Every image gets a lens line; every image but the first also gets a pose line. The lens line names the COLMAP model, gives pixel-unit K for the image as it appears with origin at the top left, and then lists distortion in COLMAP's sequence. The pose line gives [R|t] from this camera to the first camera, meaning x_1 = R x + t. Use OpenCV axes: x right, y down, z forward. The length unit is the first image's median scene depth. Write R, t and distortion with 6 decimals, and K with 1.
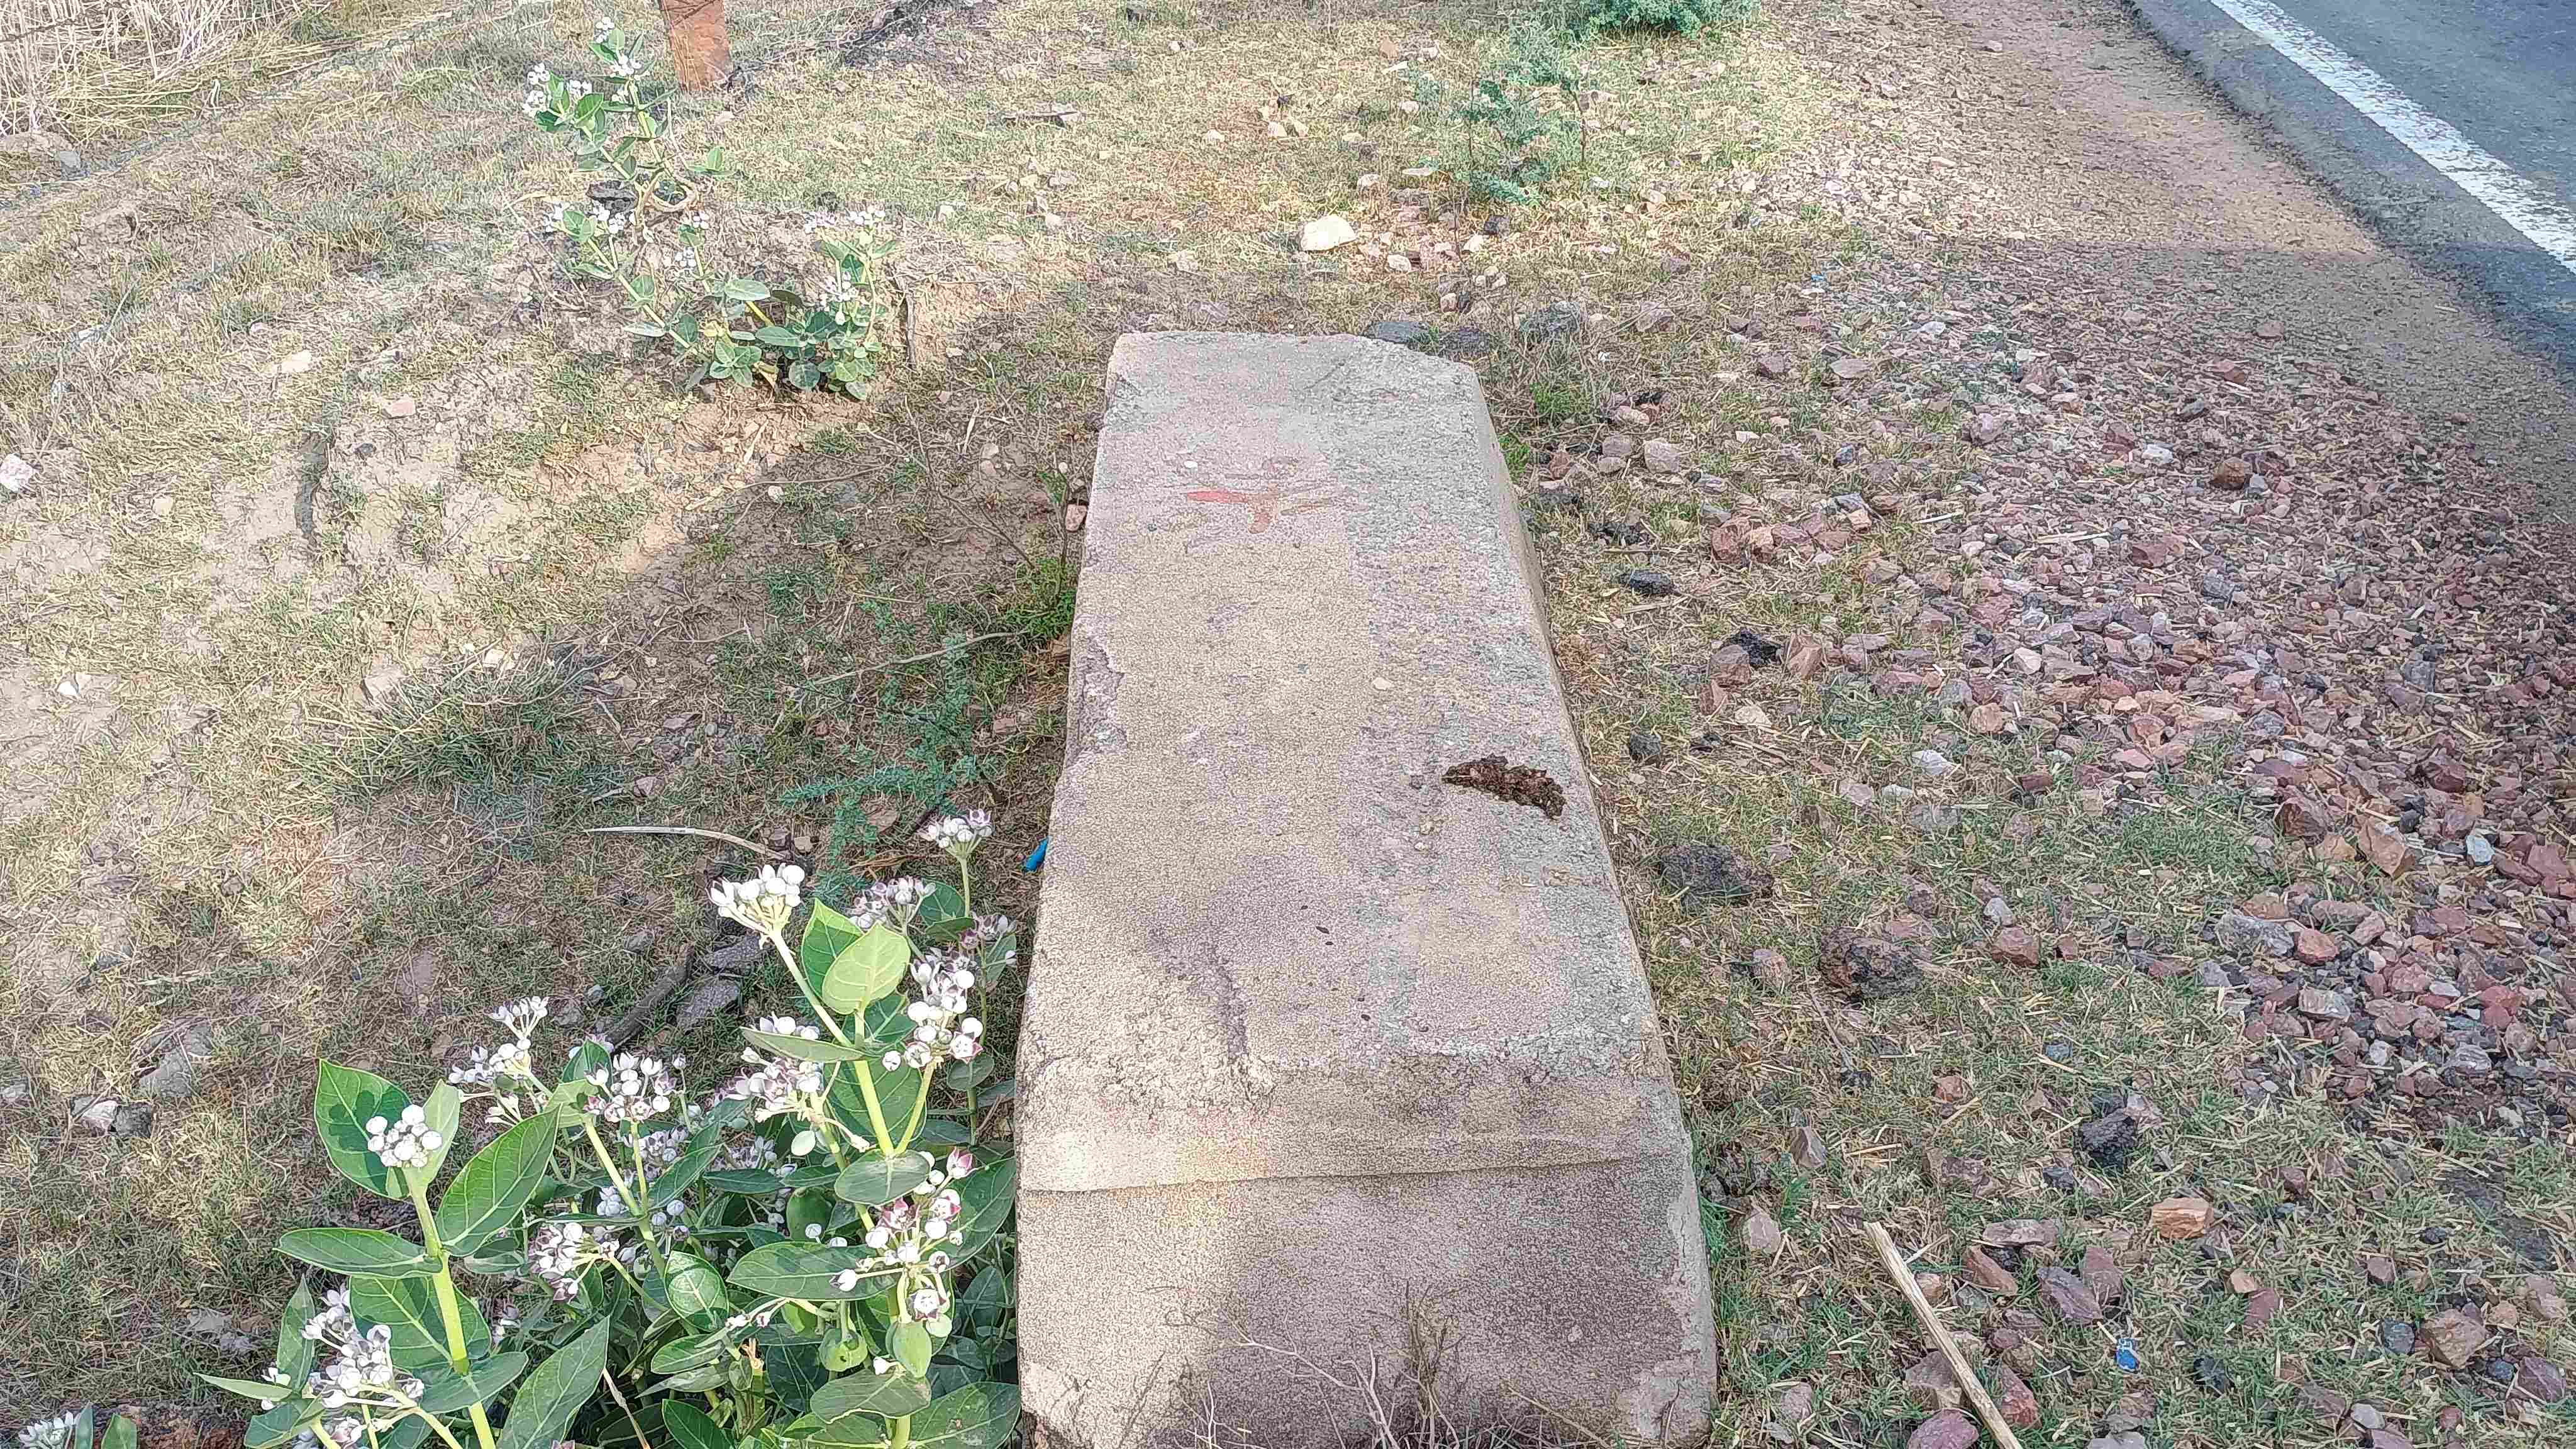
lens RADIAL K [[2252.4, 0, 1306.4], [0, 2252.4, 720.0], [0, 0, 1]] dist [0.053384, -0.057528]
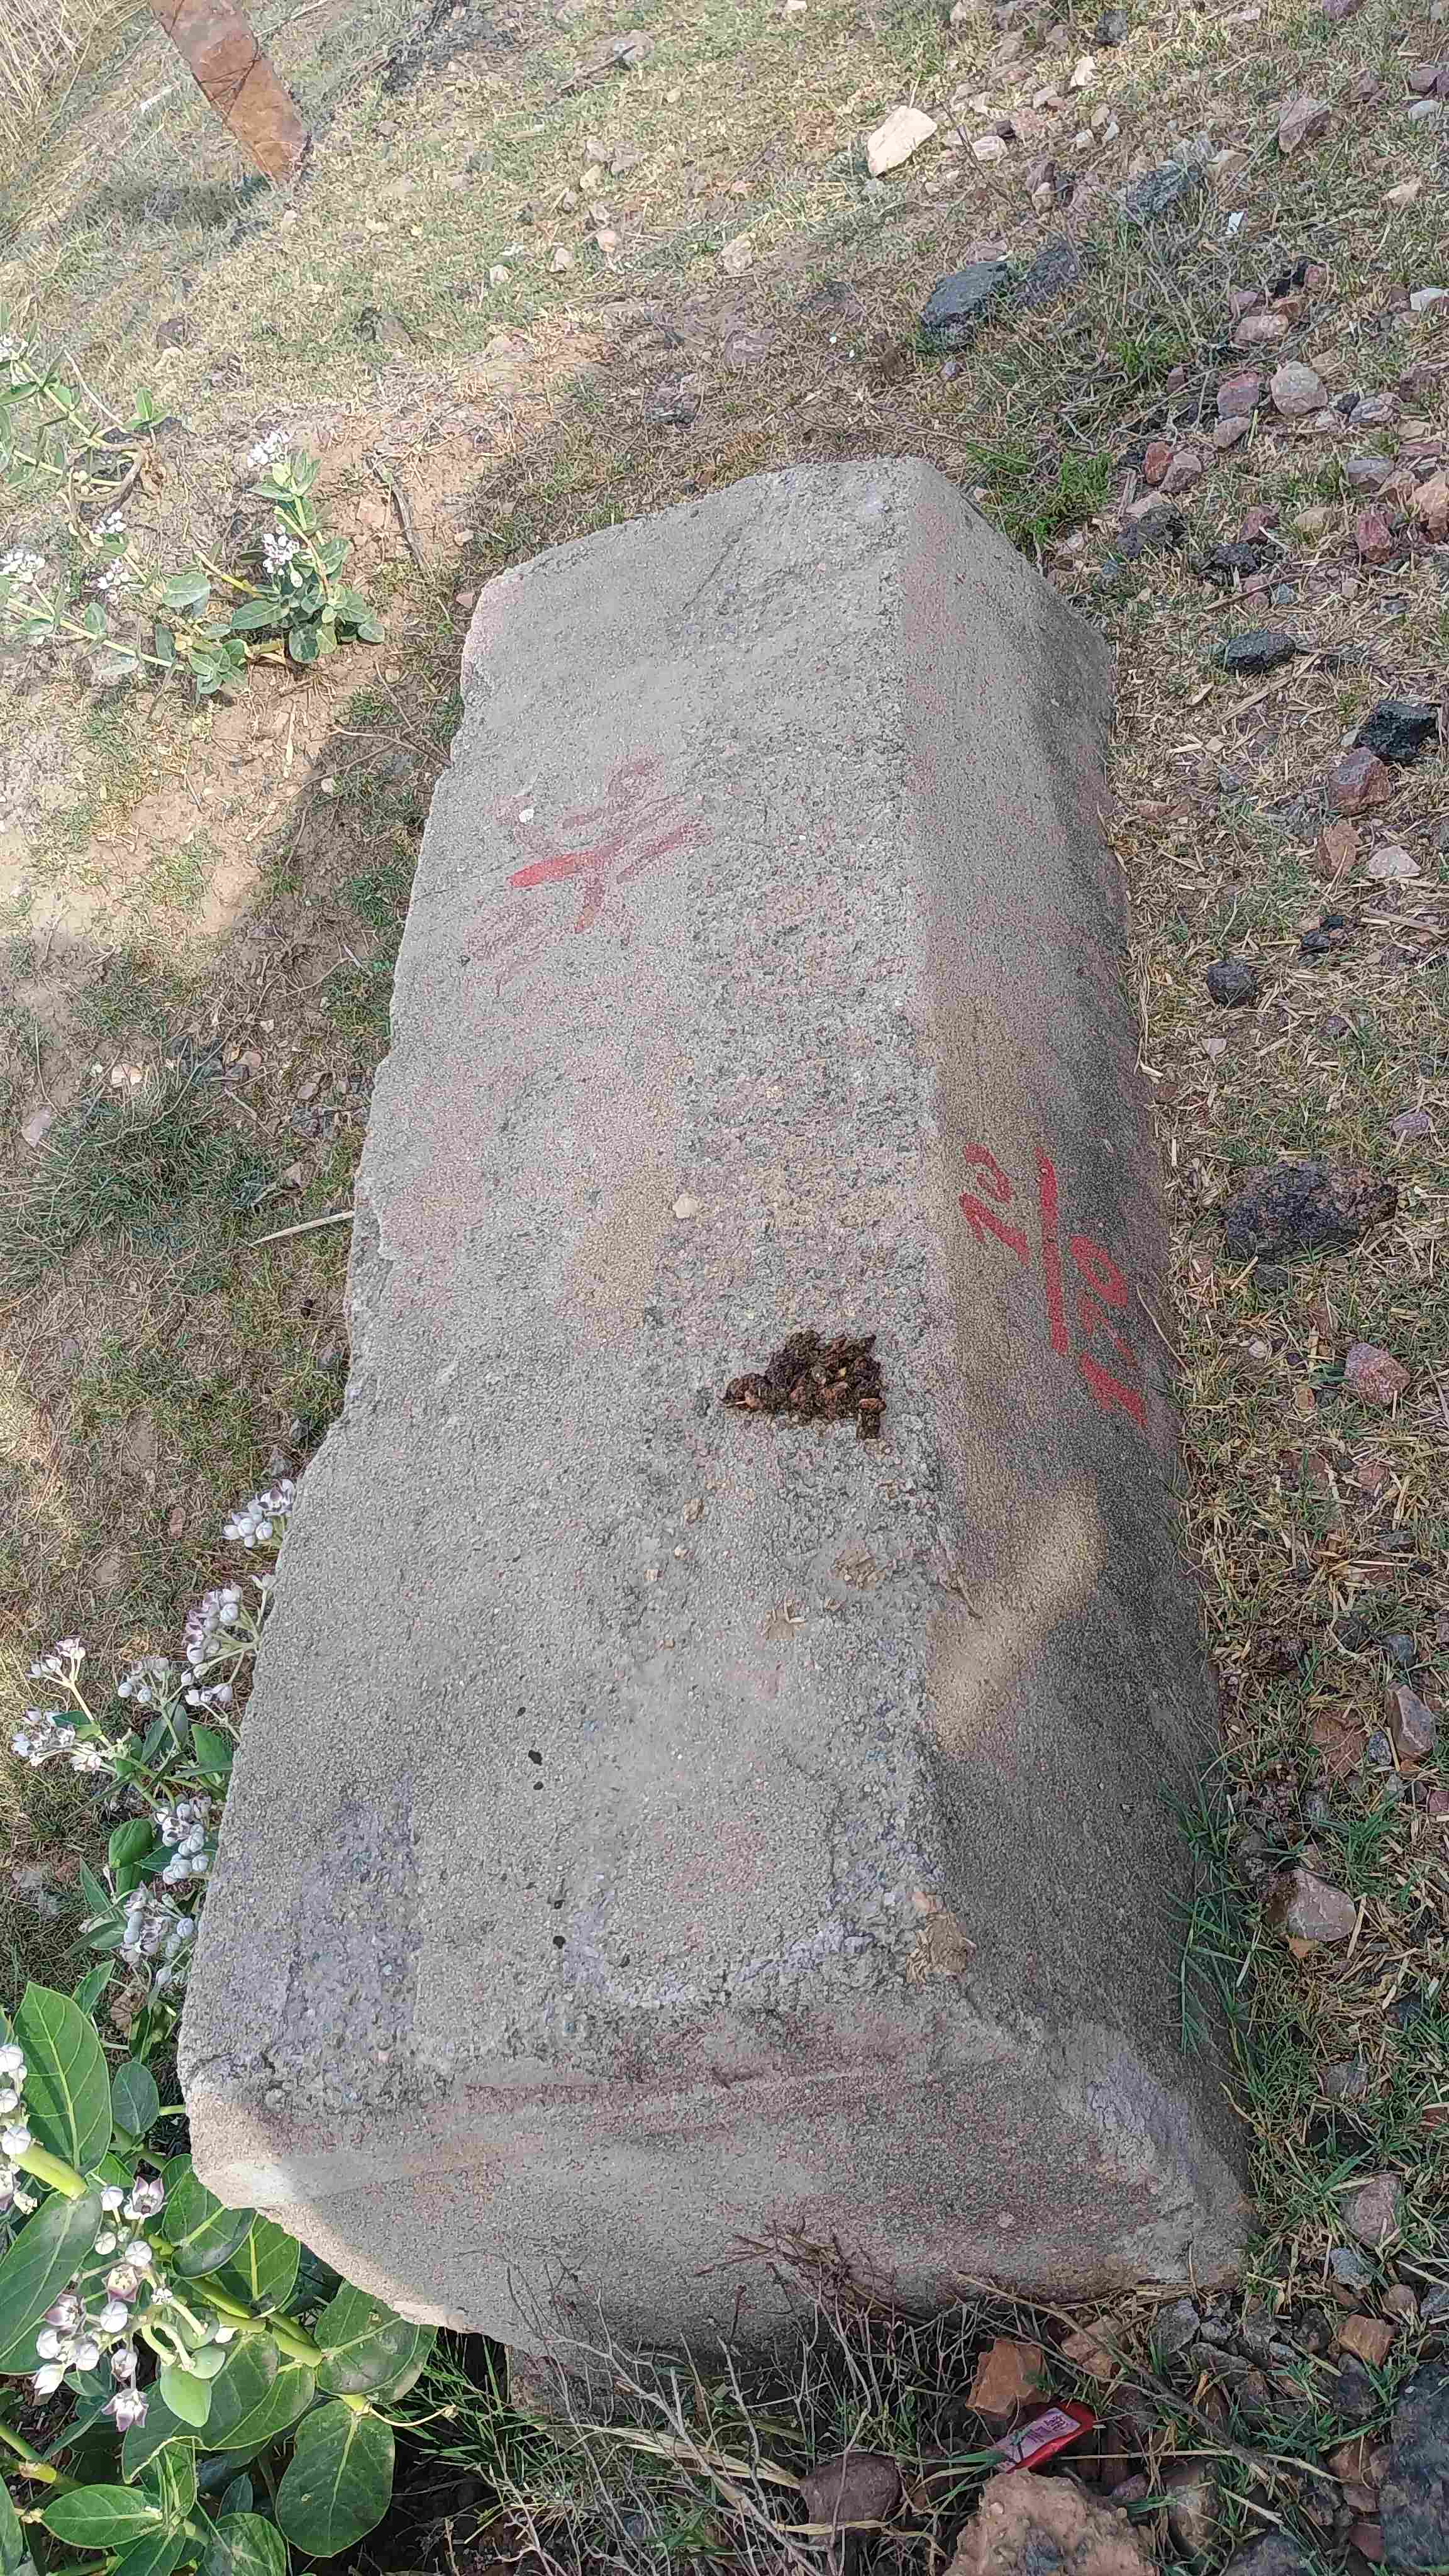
lens RADIAL K [[2252.4, 0, 704.3], [0, 2252.4, 1263.7], [0, 0, 1]] dist [0.053384, -0.057528]
pose [[0.901847, -0.242884, -0.357322, 0.190835], [0.341023, 0.907960, 0.243540, -0.112889], [0.265282, -0.341491, 0.901670, 0.220444]]
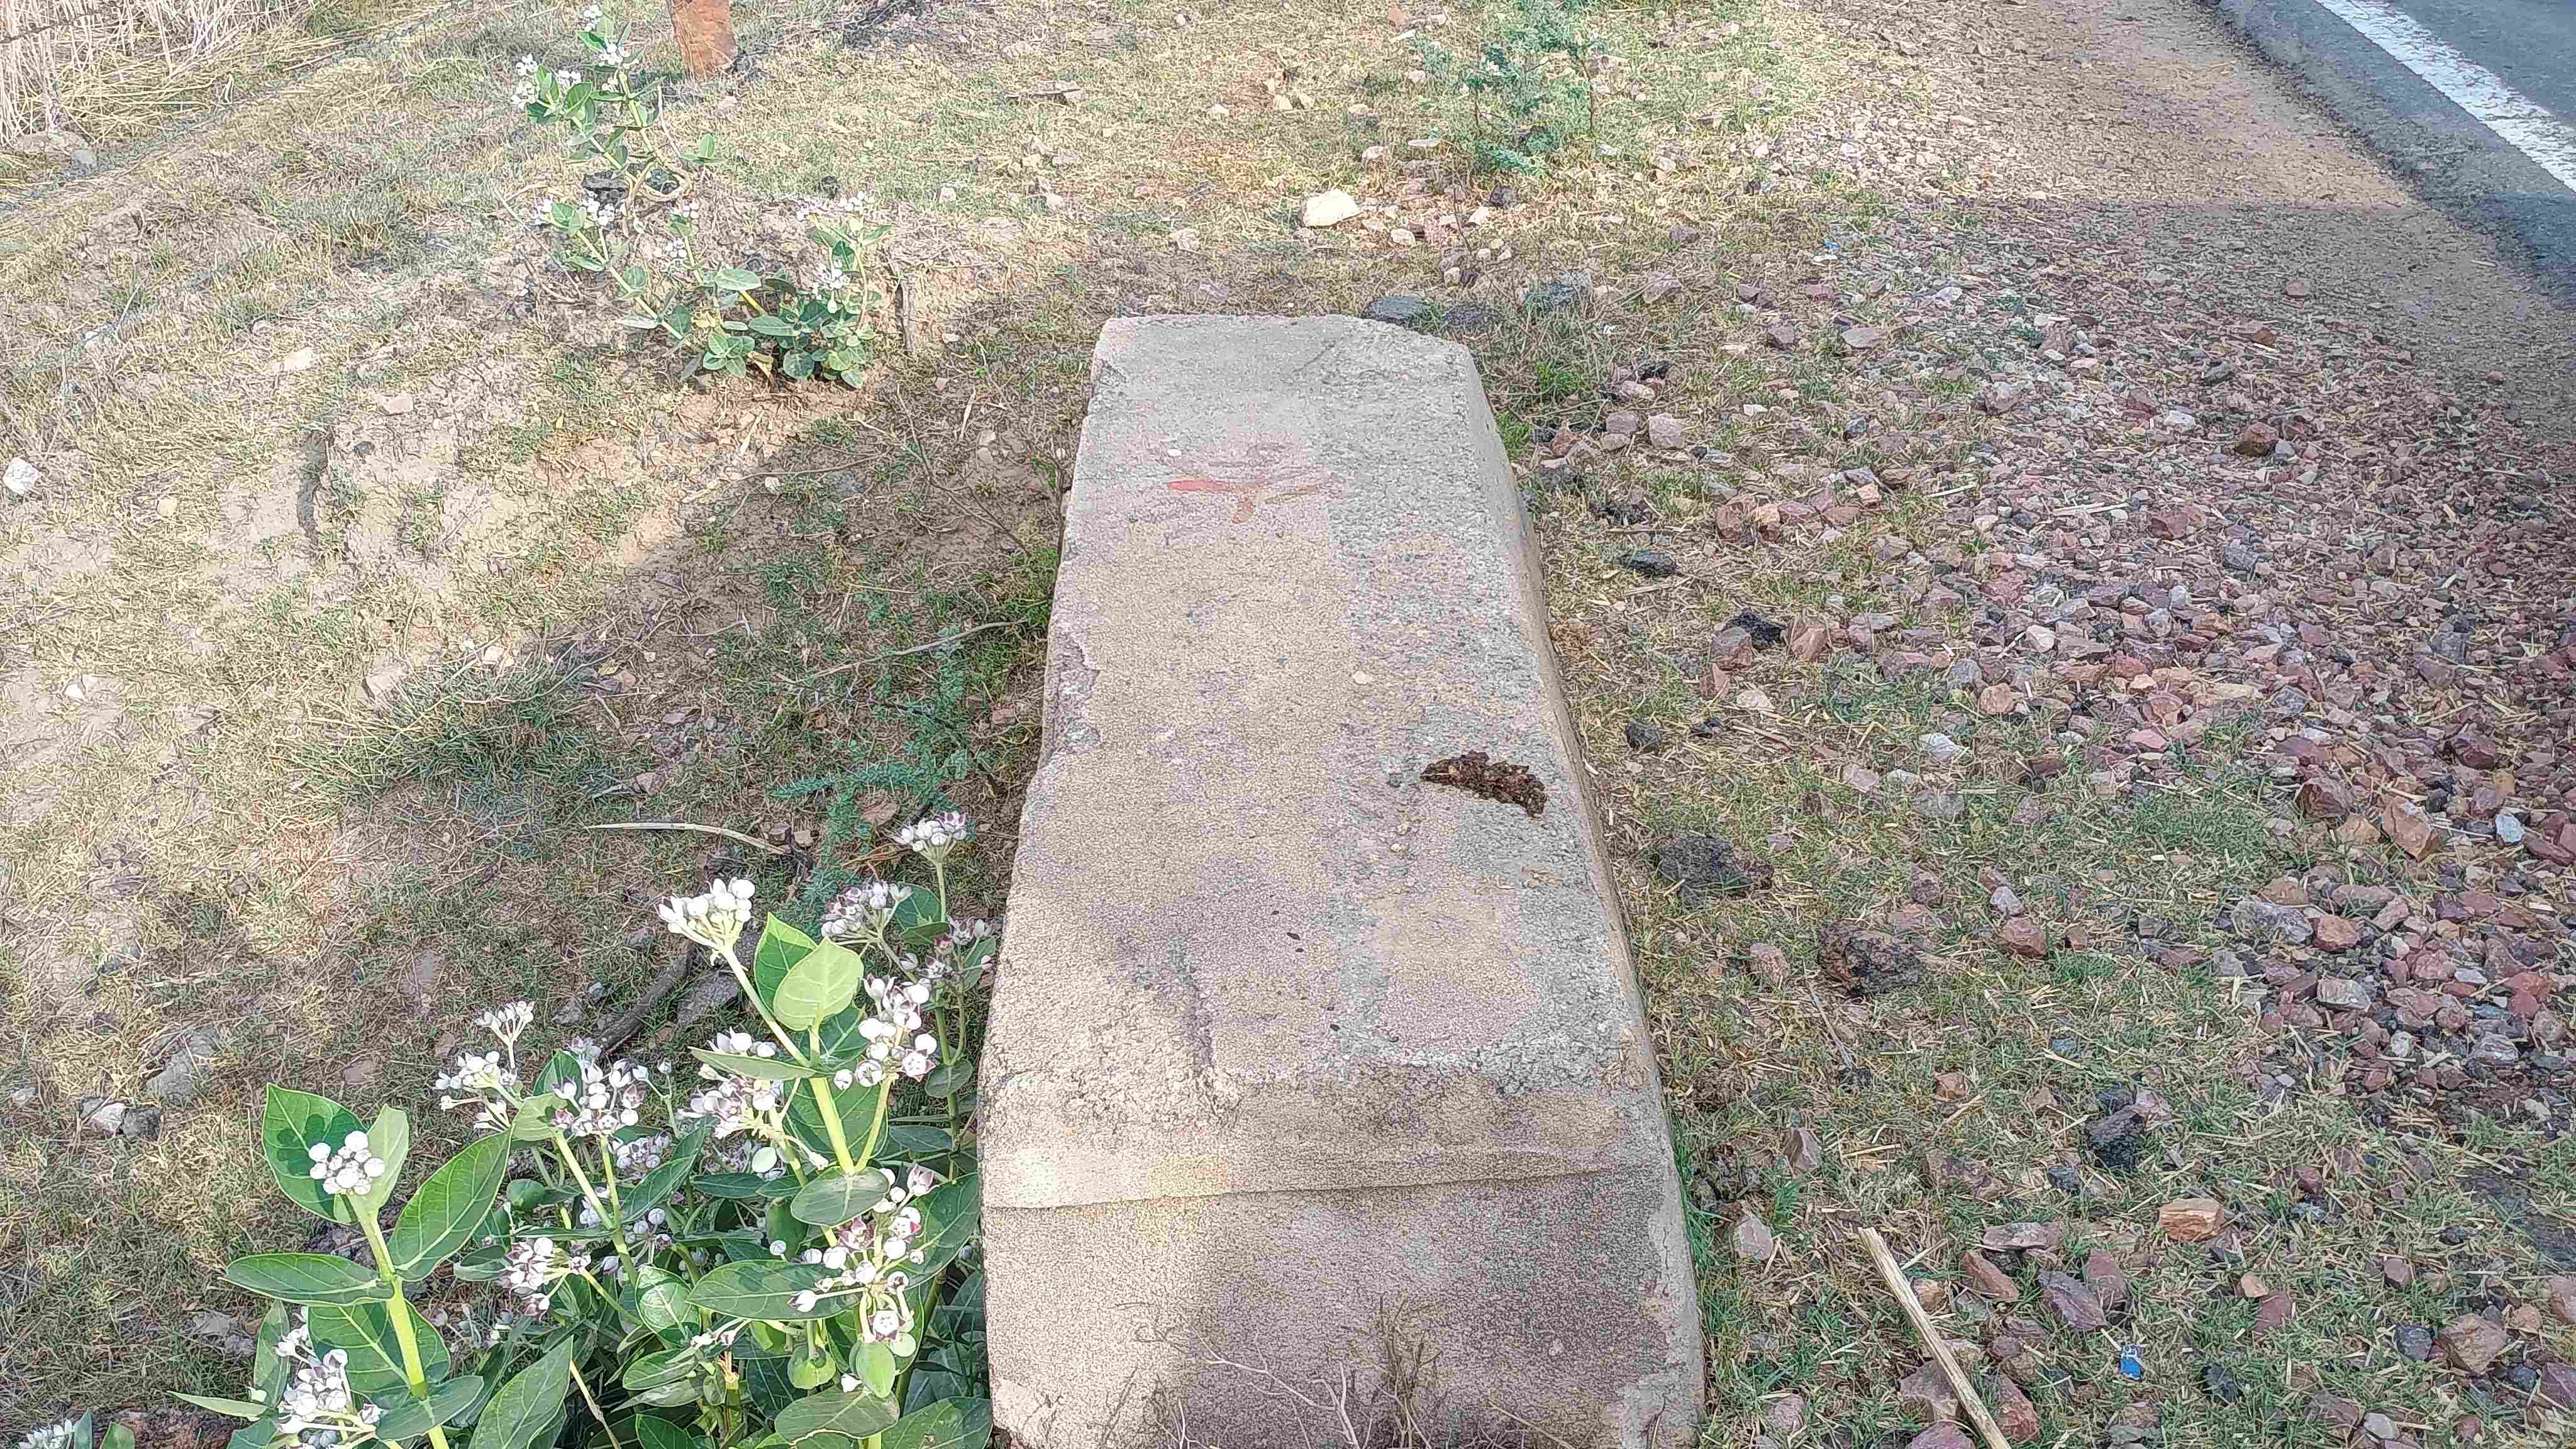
lens RADIAL K [[2252.4, 0, 1272.6], [0, 2252.4, 742.0], [0, 0, 1]] dist [0.053384, -0.057528]
pose [[0.999458, -0.013329, -0.030108, 0.015337], [0.013978, 0.999672, 0.021441, -0.006323], [0.029813, -0.021850, 0.999317, 0.014260]]
